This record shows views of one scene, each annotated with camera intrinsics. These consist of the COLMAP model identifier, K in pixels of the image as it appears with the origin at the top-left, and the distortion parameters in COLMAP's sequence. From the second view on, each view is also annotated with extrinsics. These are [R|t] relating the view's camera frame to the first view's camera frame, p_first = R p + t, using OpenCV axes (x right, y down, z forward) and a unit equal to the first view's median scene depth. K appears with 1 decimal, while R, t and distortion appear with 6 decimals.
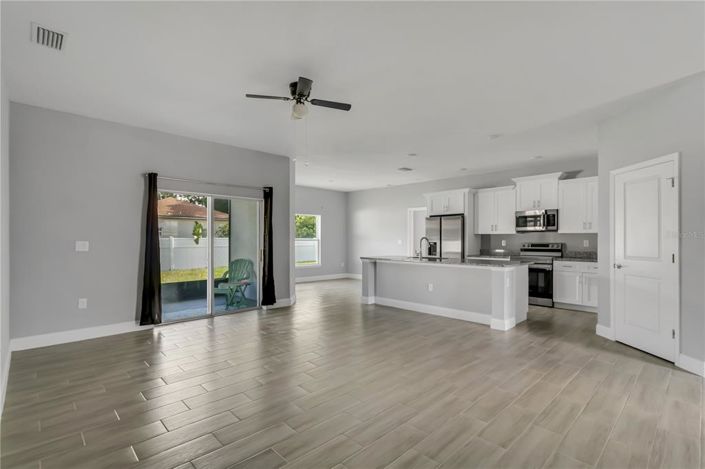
lens RADIAL K [[336.5, 0, 354.8], [0, 336.5, 241.0], [0, 0, 1]] dist [0.005106, 0.000241]
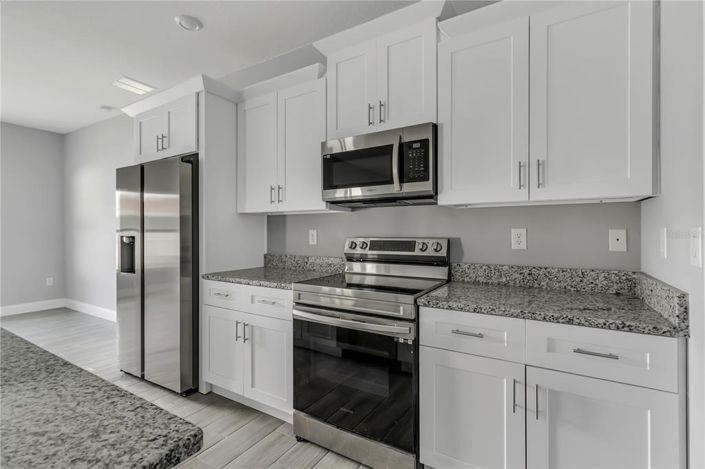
lens RADIAL K [[316.6, 0, 353.4], [0, 316.6, 234.5], [0, 0, 1]] dist [-0.007681, 0.000146]
pose [[0.967854, -0.001450, 0.251509, 0.451263], [0.001296, 0.999999, 0.000779, 0.001729], [-0.251510, -0.000428, 0.967855, 0.733206]]
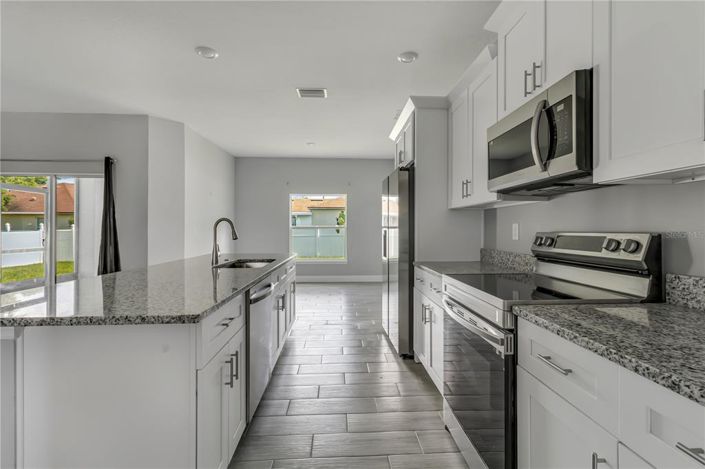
lens RADIAL K [[316.6, 0, 352.9], [0, 316.6, 230.3], [0, 0, 1]] dist [-0.007681, 0.000146]
pose [[0.758859, 0.005046, -0.651236, 0.603720], [-0.007637, 0.999970, -0.001150, 0.005676], [0.651210, 0.005846, 0.758875, 0.742097]]
